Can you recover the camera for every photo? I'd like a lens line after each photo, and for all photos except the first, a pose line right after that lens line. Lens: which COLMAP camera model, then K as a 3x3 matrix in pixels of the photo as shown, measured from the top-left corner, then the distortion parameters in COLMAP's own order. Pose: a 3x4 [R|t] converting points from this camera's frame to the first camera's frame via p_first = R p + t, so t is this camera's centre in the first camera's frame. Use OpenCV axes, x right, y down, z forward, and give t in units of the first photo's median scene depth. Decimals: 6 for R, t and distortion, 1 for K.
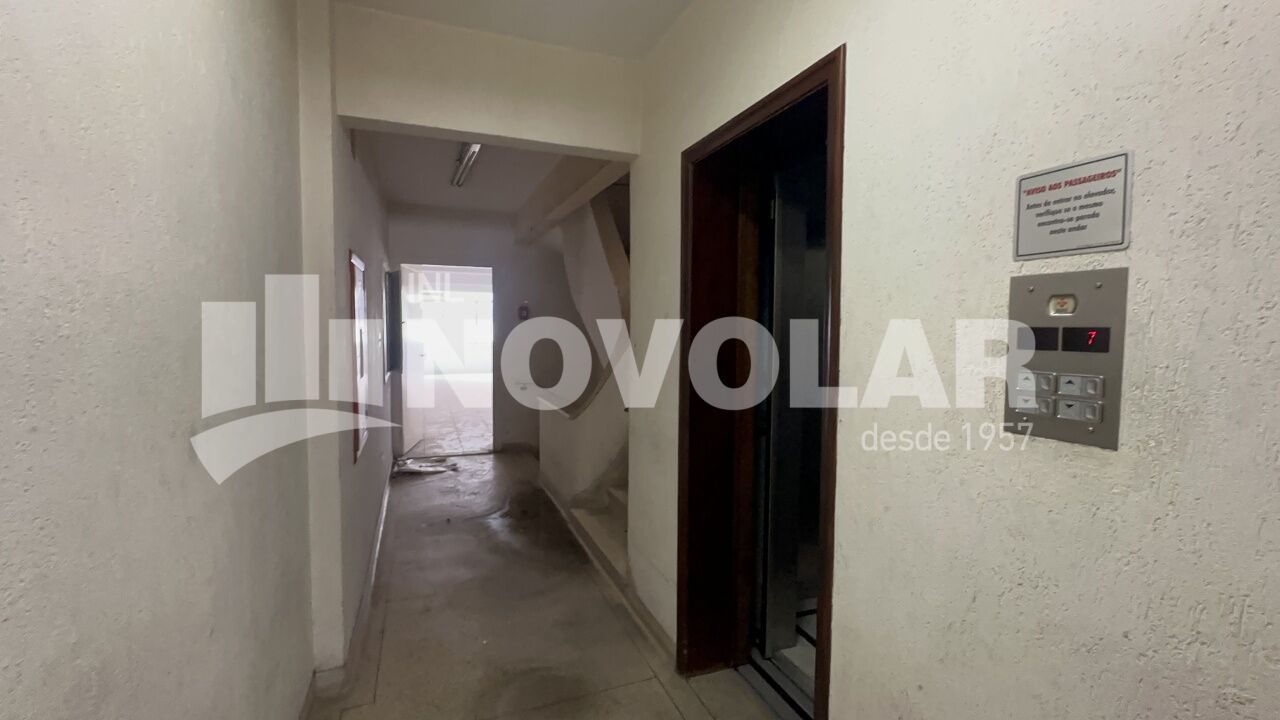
lens RADIAL K [[559.6, 0, 643.7], [0, 559.6, 361.1], [0, 0, 1]] dist [-0.002151, -0.000879]
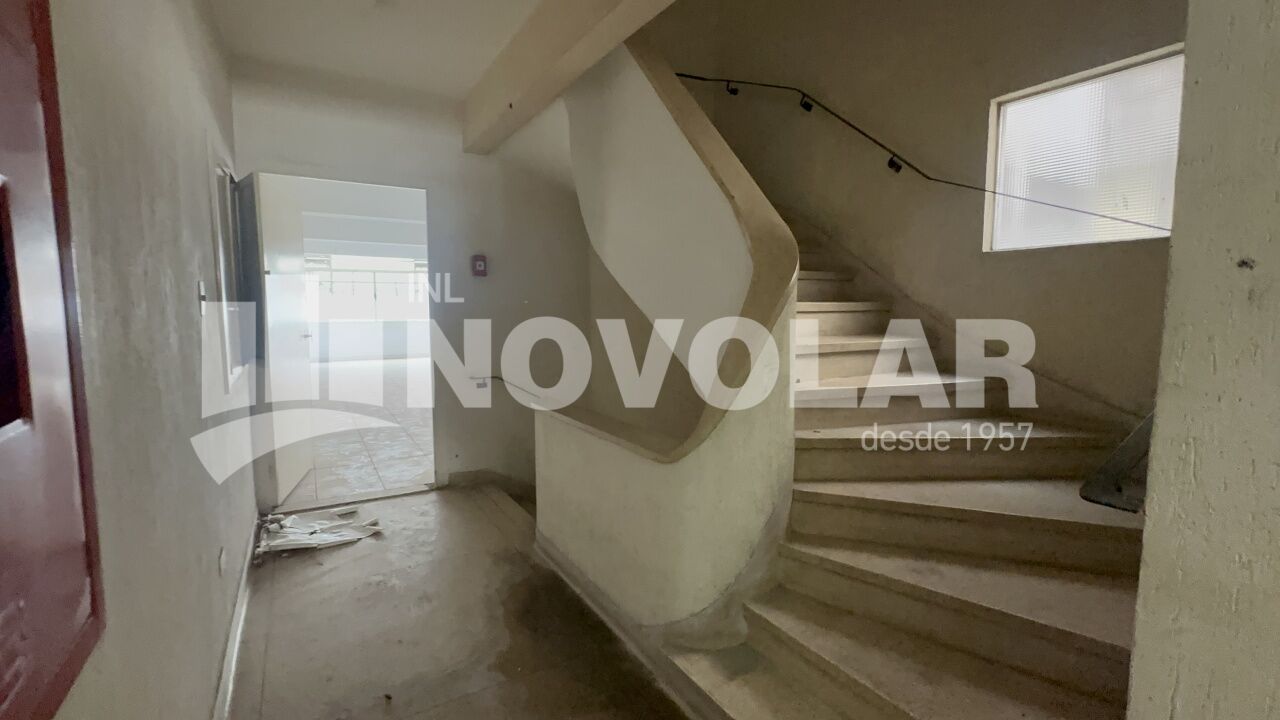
lens RADIAL K [[559.6, 0, 634.7], [0, 559.6, 355.3], [0, 0, 1]] dist [-0.002151, -0.000879]
pose [[0.987498, -0.020290, 0.156318, -0.162483], [0.016725, 0.999570, 0.024093, 0.003863], [-0.156740, -0.021177, 0.987413, 0.398583]]
